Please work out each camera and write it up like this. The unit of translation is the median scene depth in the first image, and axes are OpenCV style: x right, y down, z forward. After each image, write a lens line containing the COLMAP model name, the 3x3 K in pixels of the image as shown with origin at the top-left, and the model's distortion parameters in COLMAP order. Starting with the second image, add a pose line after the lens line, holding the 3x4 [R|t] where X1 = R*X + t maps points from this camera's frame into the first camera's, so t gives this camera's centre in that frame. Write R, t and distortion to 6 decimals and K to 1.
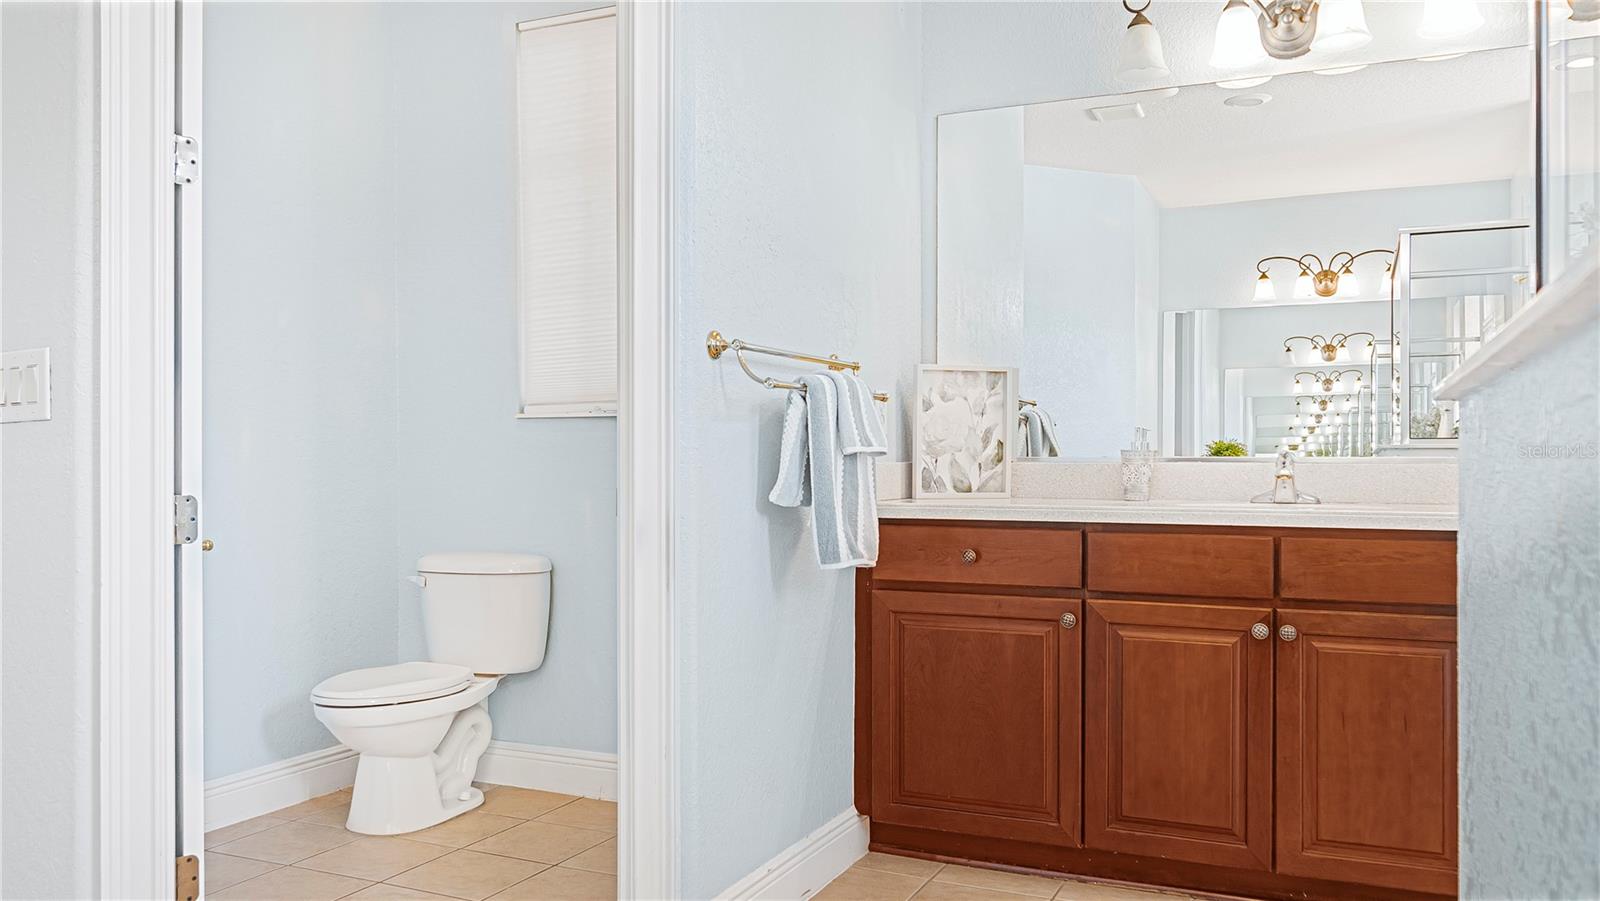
lens RADIAL K [[1246.6, 0, 800.0], [0, 1246.6, 450.5], [0, 0, 1]] dist [0.004029, -0.001665]
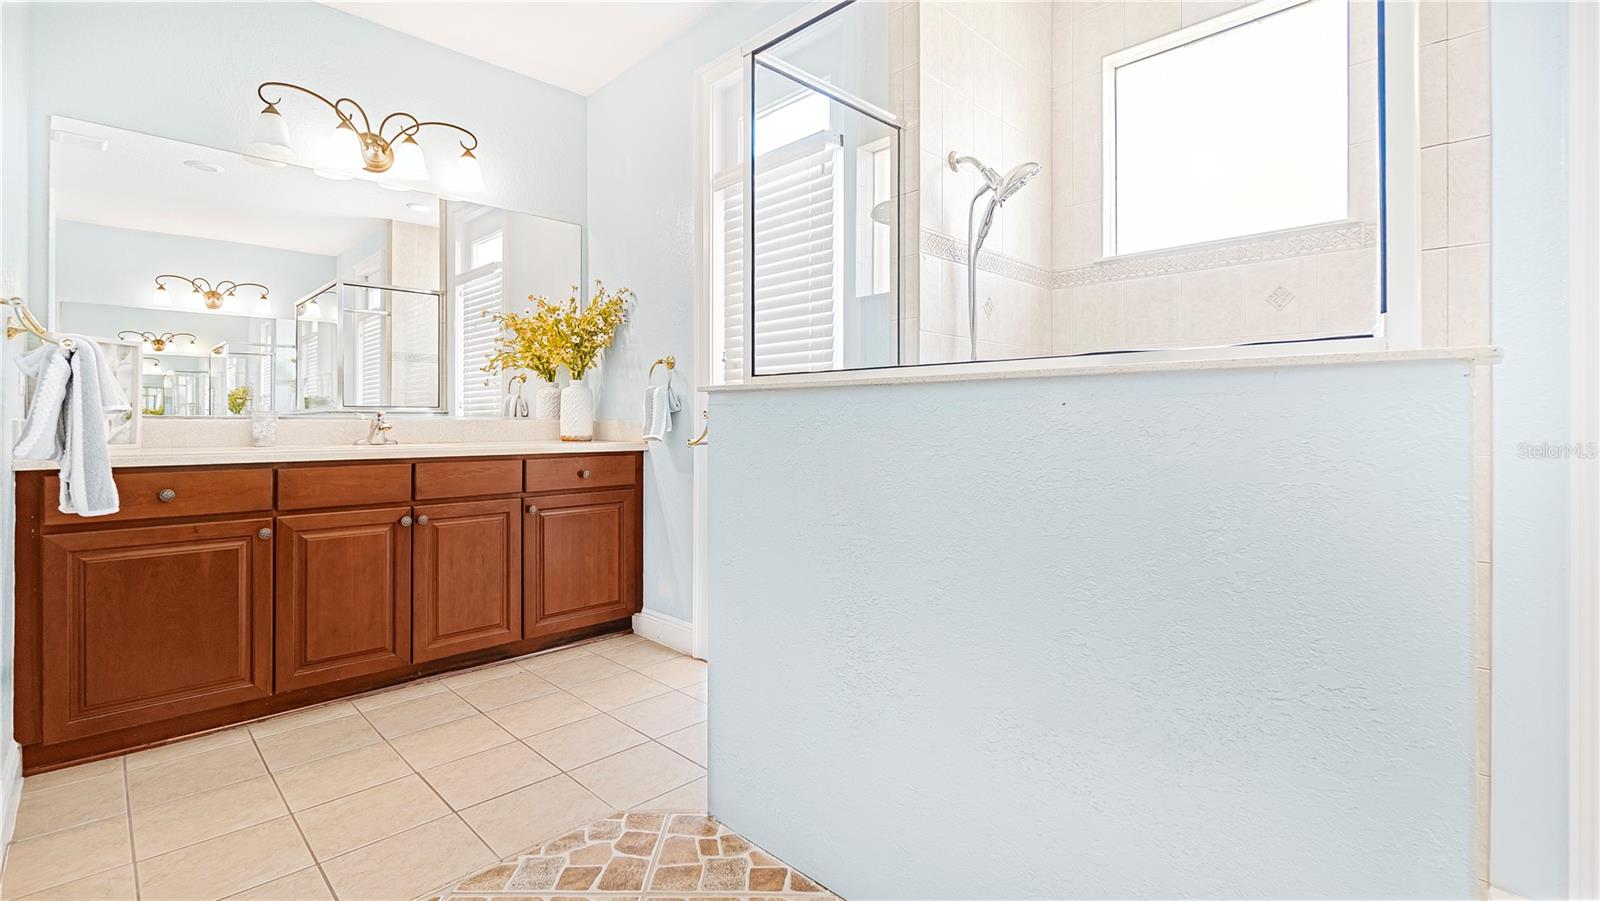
lens RADIAL K [[704.0, 0, 795.6], [0, 704.0, 414.6], [0, 0, 1]] dist [-0.002628, -0.000434]
pose [[0.357200, 0.008592, 0.933988, -0.301407], [-0.006842, 0.999955, -0.006583, 0.005636], [-0.934003, -0.004039, 0.357243, 0.173028]]
